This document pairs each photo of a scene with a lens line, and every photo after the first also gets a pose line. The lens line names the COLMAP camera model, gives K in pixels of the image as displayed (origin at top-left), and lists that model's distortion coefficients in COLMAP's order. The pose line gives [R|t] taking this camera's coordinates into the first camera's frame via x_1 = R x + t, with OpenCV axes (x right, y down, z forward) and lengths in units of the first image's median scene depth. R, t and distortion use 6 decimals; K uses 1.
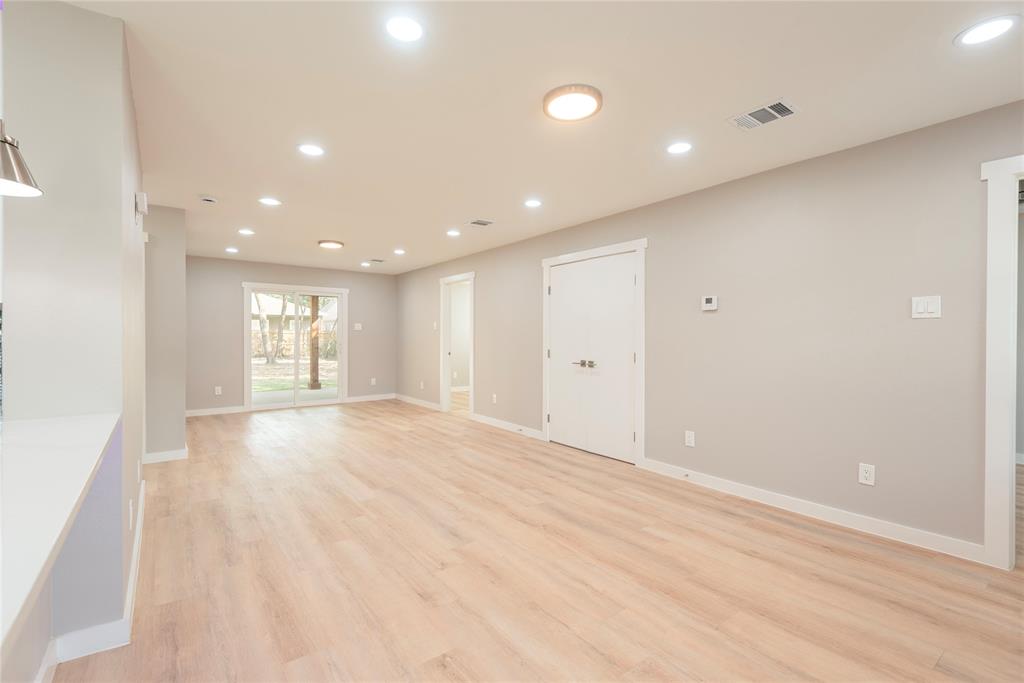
lens RADIAL K [[459.0, 0, 510.8], [0, 459.0, 339.9], [0, 0, 1]] dist [0.023636, -0.014984]
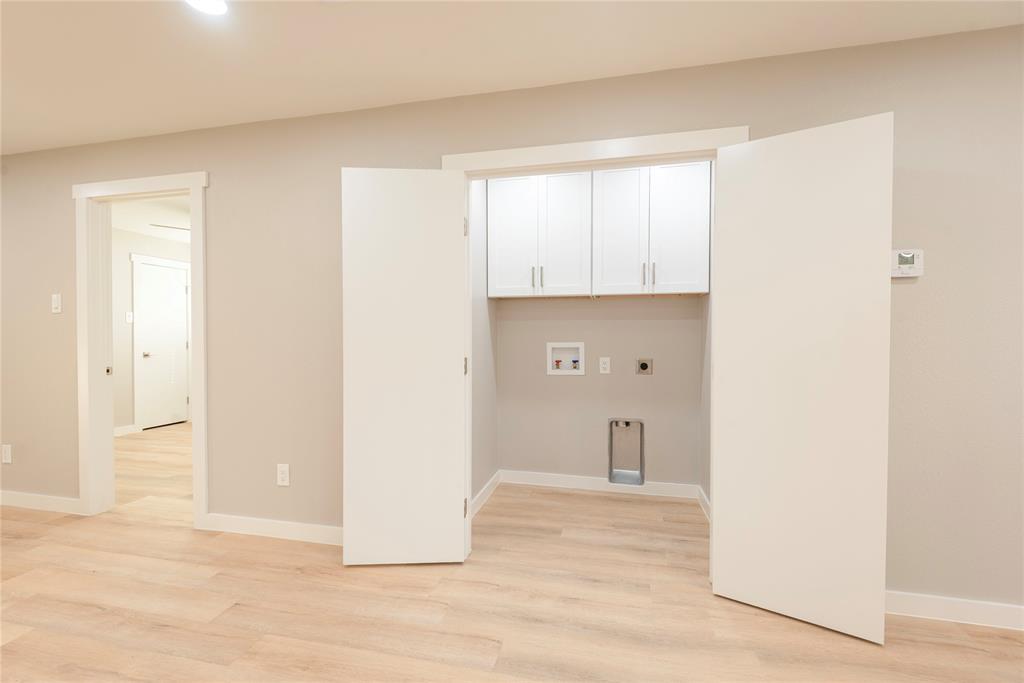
lens RADIAL K [[459.0, 0, 510.4], [0, 459.0, 342.2], [0, 0, 1]] dist [0.023636, -0.014984]
pose [[0.766686, -0.014682, 0.641855, -0.220609], [0.005064, 0.999846, 0.016822, -0.002328], [-0.642002, -0.009646, 0.766642, 0.795596]]
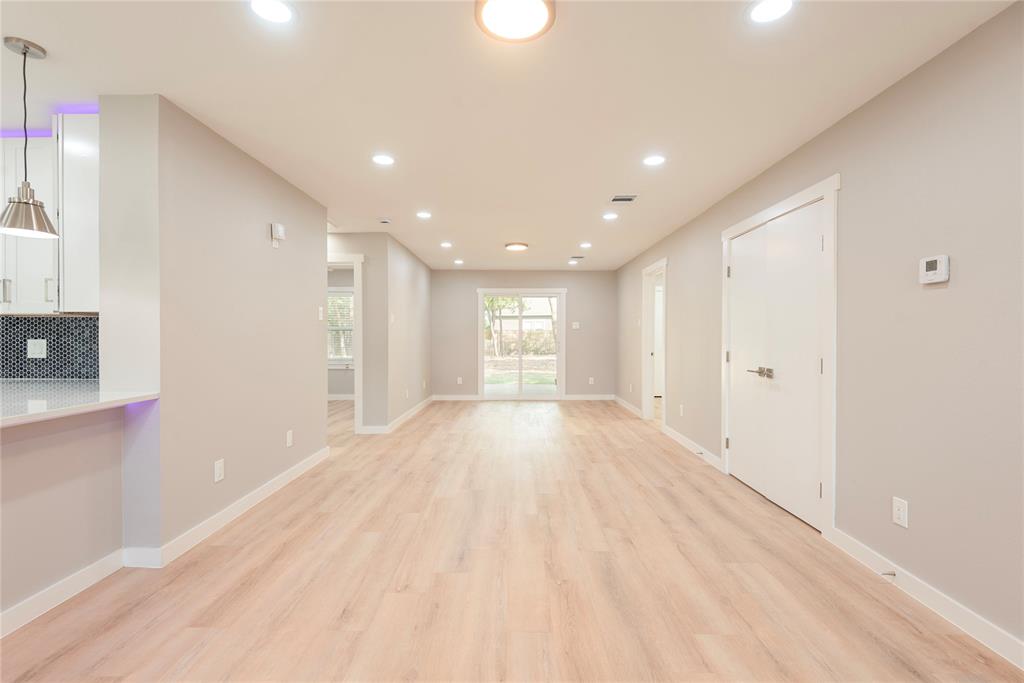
lens RADIAL K [[459.0, 0, 509.4], [0, 459.0, 341.8], [0, 0, 1]] dist [0.023636, -0.014984]
pose [[0.795330, 0.004777, -0.606158, 0.327009], [-0.000461, 0.999973, 0.007275, 0.000608], [0.606177, -0.005507, 0.795311, 0.238226]]
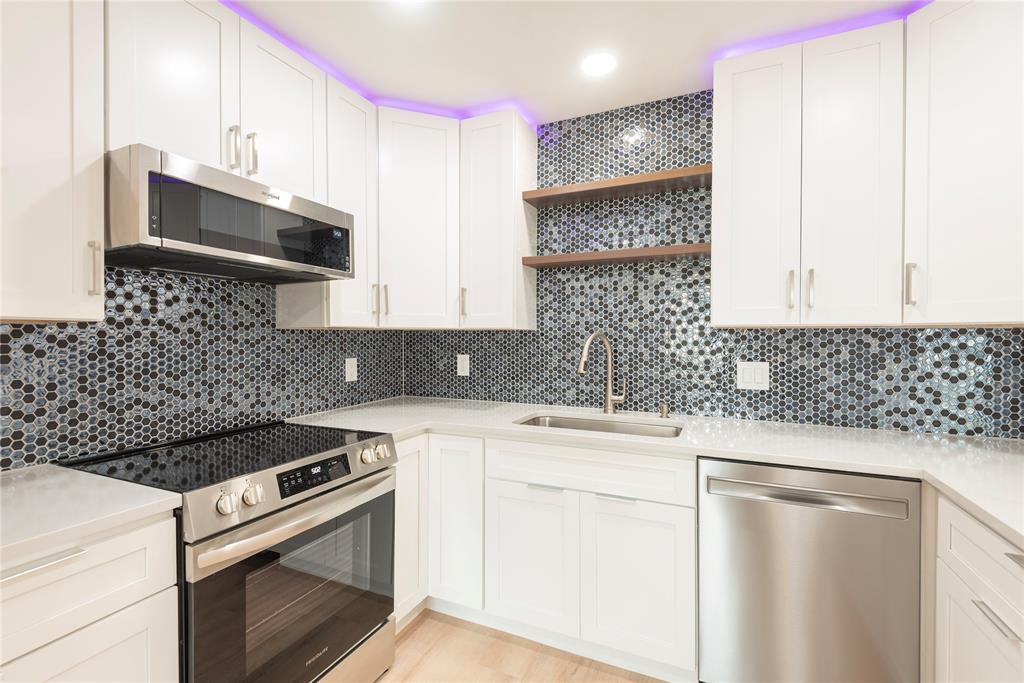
lens RADIAL K [[459.0, 0, 512.3], [0, 459.0, 341.7], [0, 0, 1]] dist [0.023636, -0.014984]
pose [[0.475548, 0.008446, -0.879649, -0.411984], [-0.004078, 0.999964, 0.007397, -0.021938], [0.879681, 0.000070, 0.475565, -0.095828]]
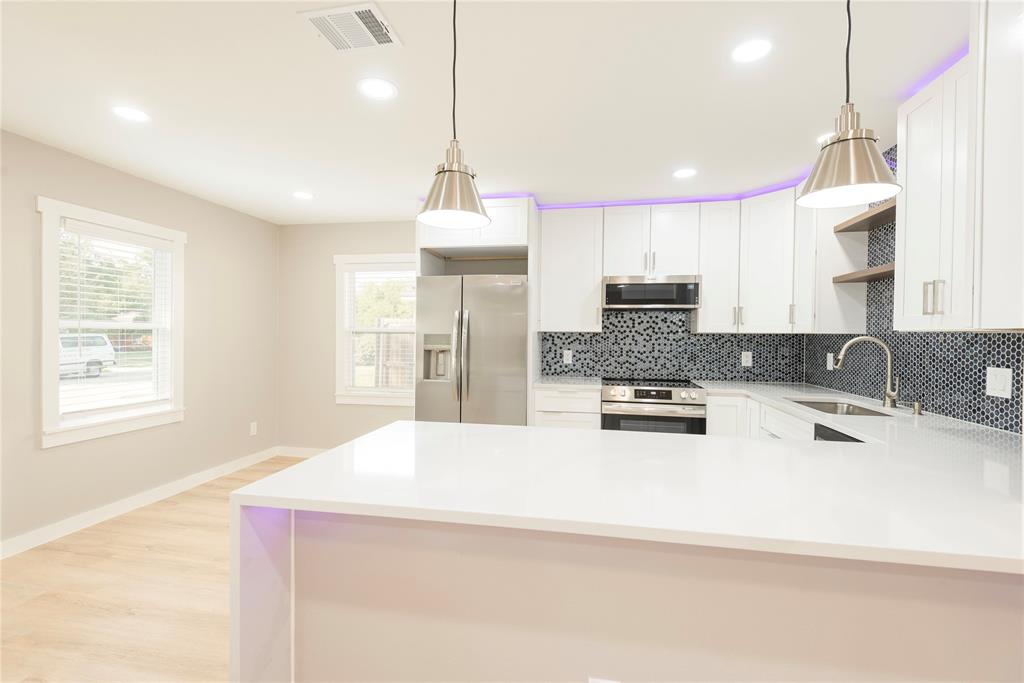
lens RADIAL K [[459.0, 0, 511.1], [0, 459.0, 339.1], [0, 0, 1]] dist [0.023636, -0.014984]
pose [[-0.739991, -0.002320, -0.672612, -0.033438], [-0.014036, 0.999830, 0.011994, -0.025867], [0.672470, 0.018316, -0.739898, 0.383273]]
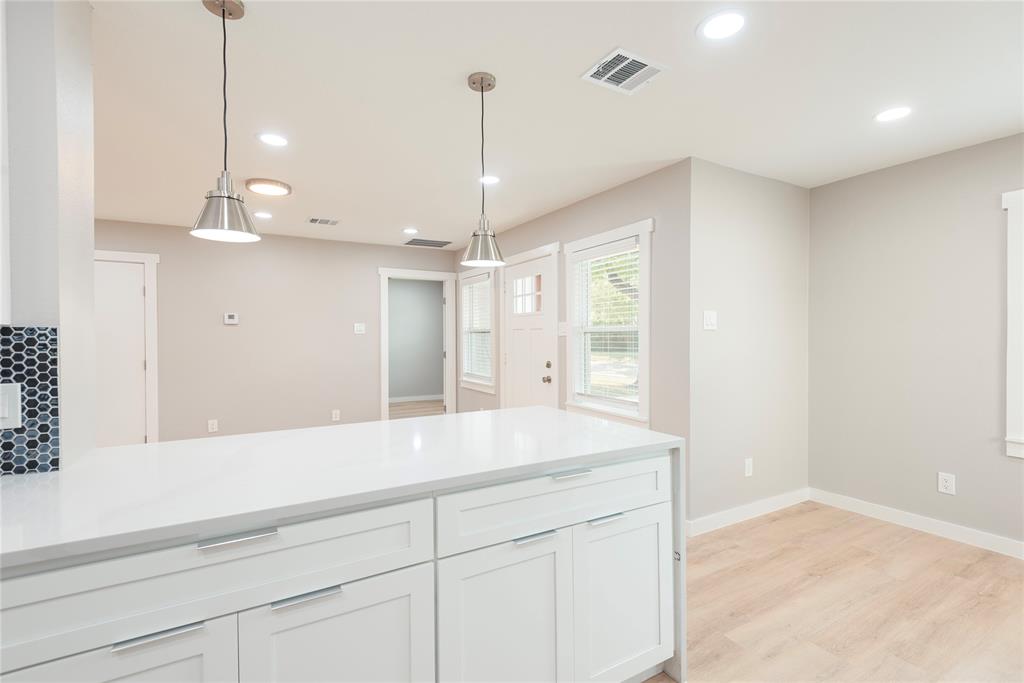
lens RADIAL K [[459.0, 0, 512.6], [0, 459.0, 336.3], [0, 0, 1]] dist [0.023636, -0.014984]
pose [[0.122000, -0.004954, 0.992518, -0.701847], [0.009655, 0.999946, 0.003804, -0.024017], [-0.992483, 0.009118, 0.122041, 0.035013]]
